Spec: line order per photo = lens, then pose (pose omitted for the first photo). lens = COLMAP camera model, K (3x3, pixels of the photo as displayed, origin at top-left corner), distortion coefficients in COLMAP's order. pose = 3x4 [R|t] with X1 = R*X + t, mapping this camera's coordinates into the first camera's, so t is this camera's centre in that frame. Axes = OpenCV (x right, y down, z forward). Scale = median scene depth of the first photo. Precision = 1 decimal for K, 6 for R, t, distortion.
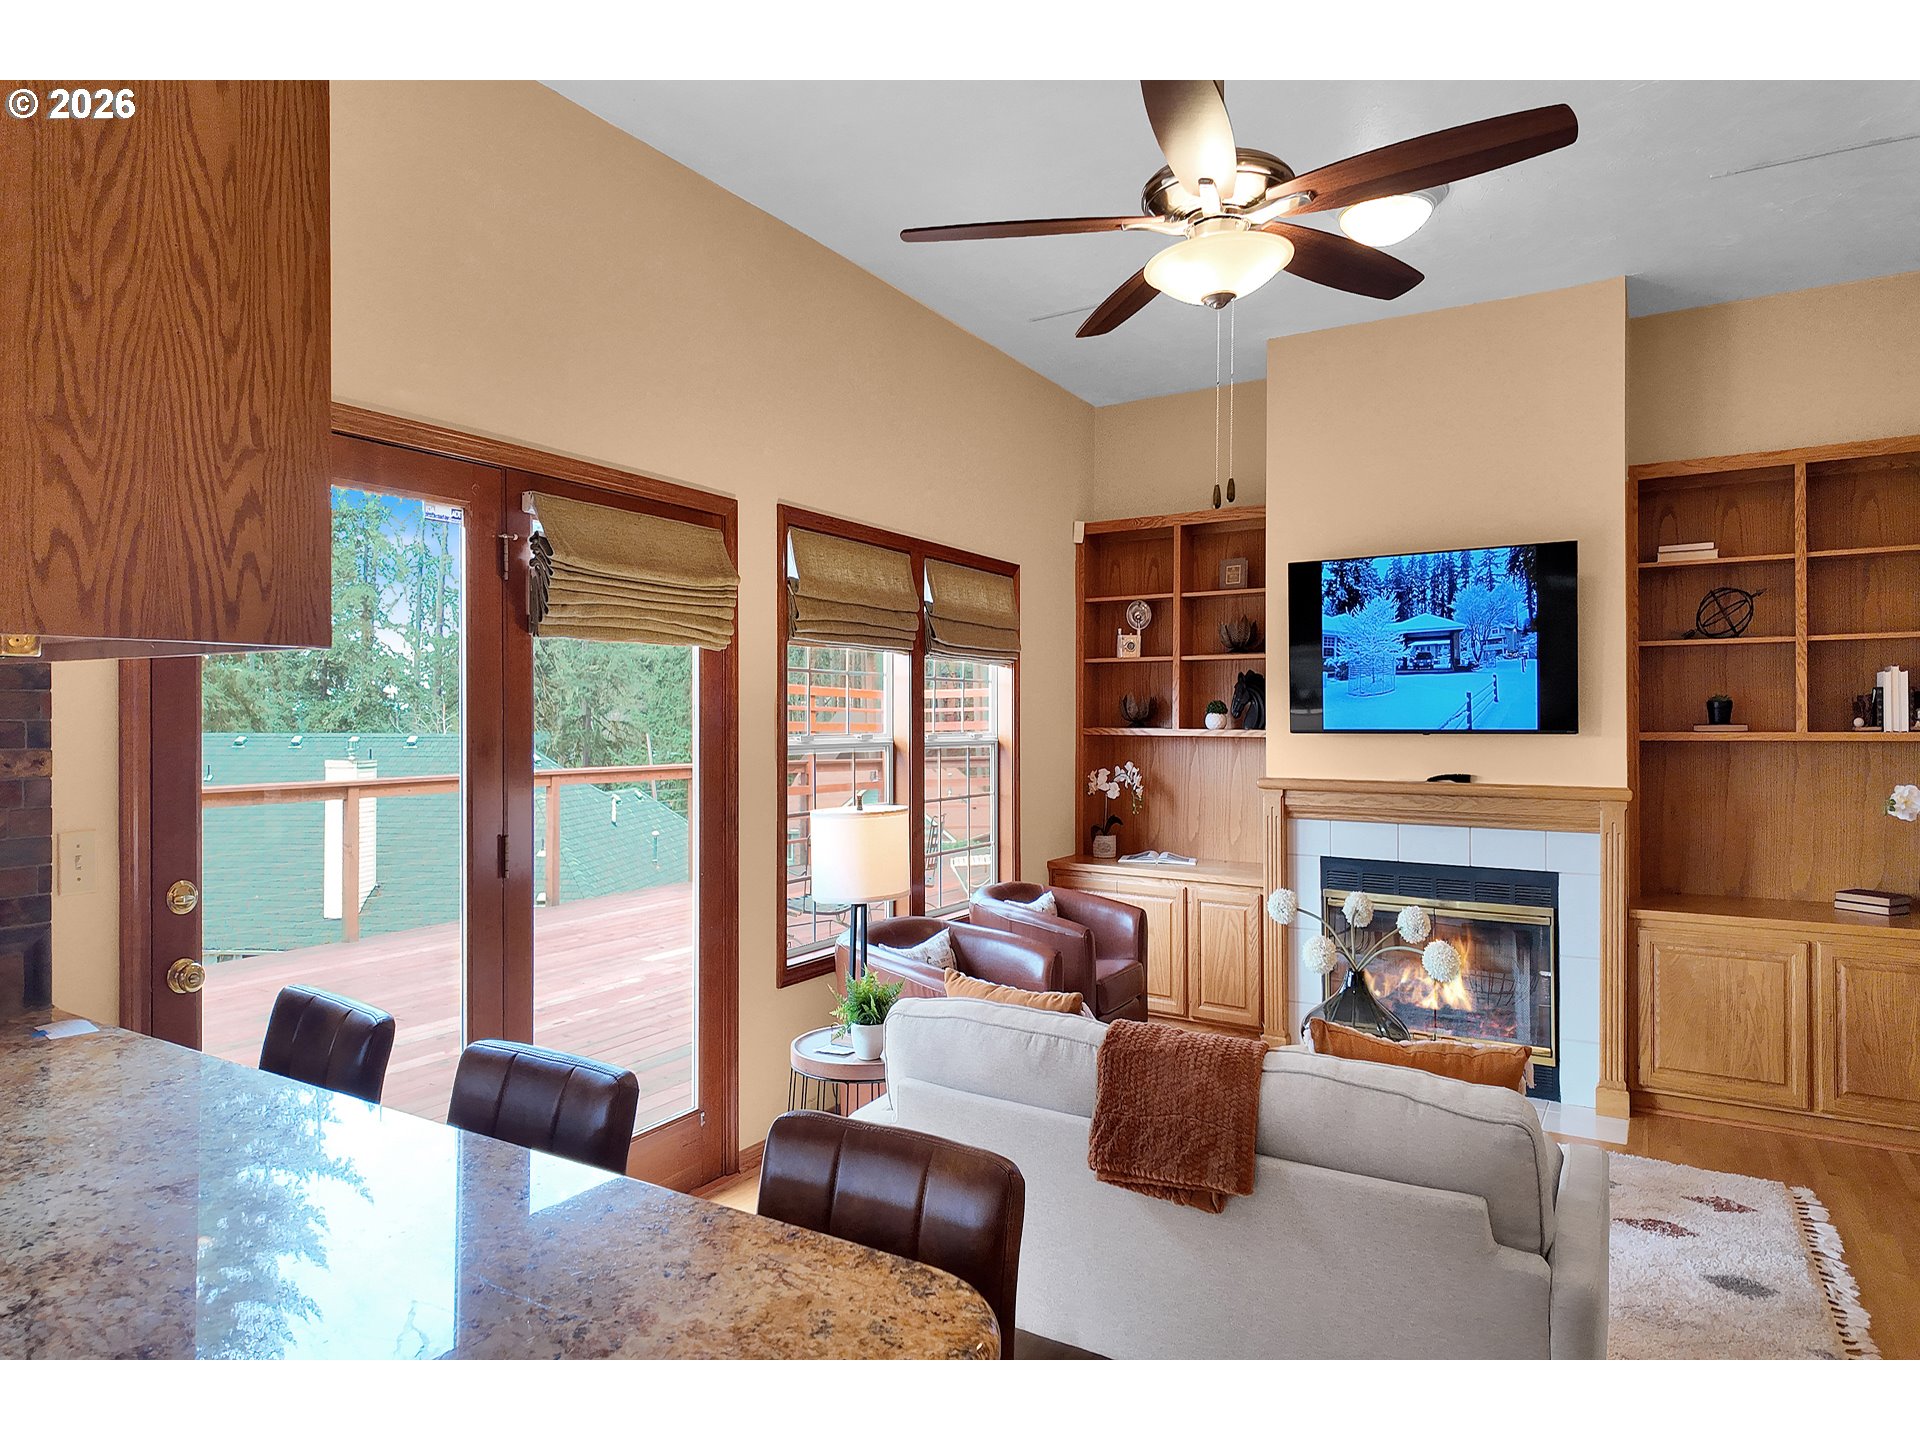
lens RADIAL K [[1108.1, 0, 960.0], [0, 1108.1, 720.0], [0, 0, 1]] dist [0.062968, -0.057790]
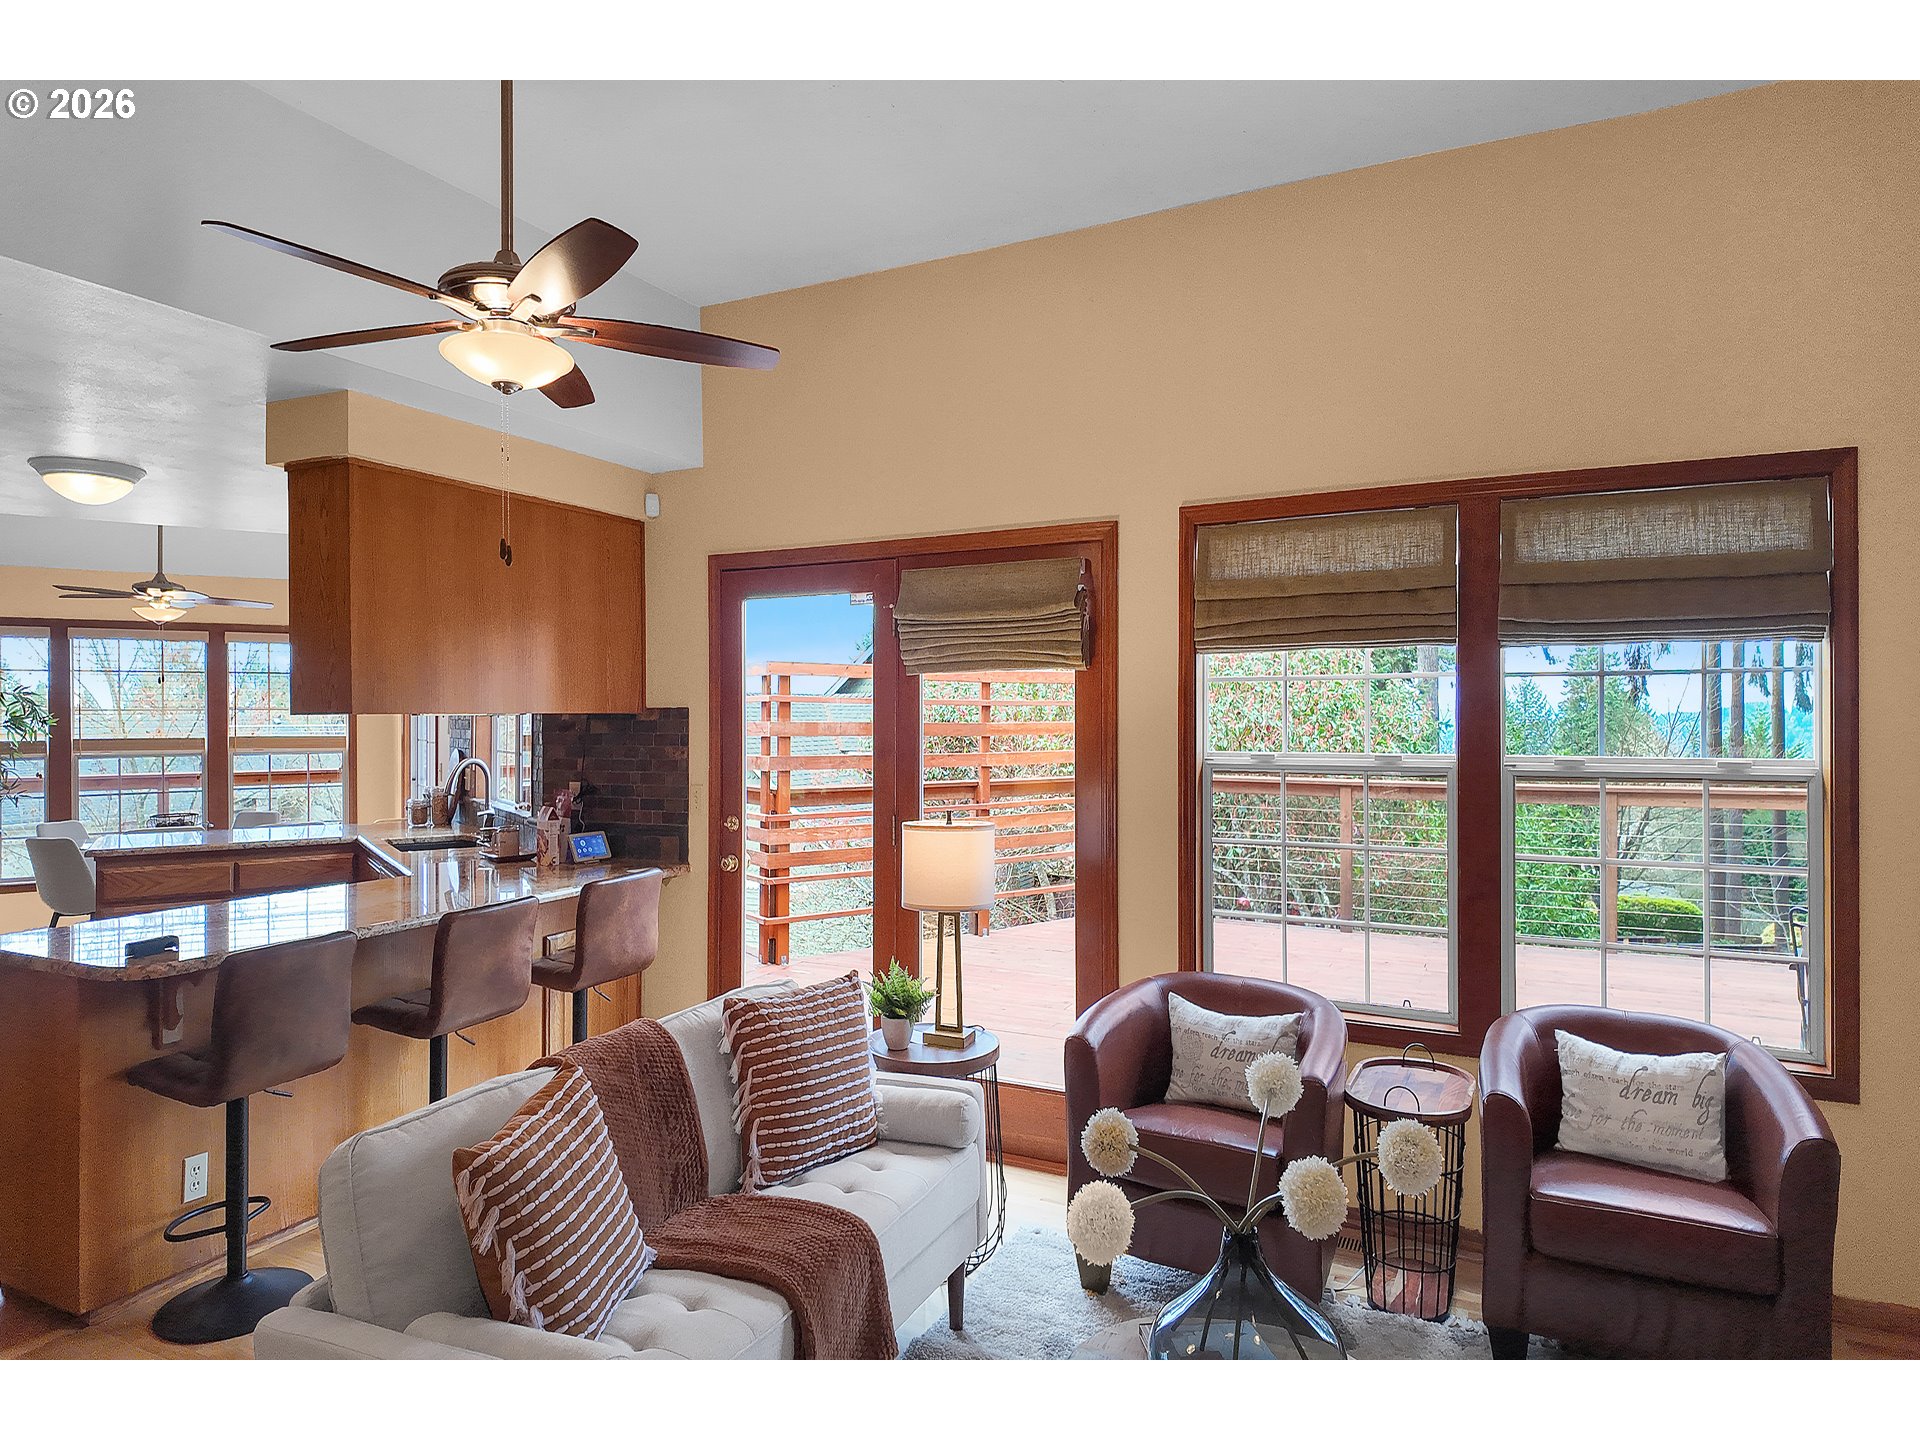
lens RADIAL K [[1108.1, 0, 960.0], [0, 1108.1, 720.0], [0, 0, 1]] dist [0.062968, -0.057790]
pose [[0.093842, 0.000582, -0.995587, 0.885180], [0.002295, 0.999997, 0.000801, -0.016959], [0.995584, -0.002360, 0.093840, 0.833174]]
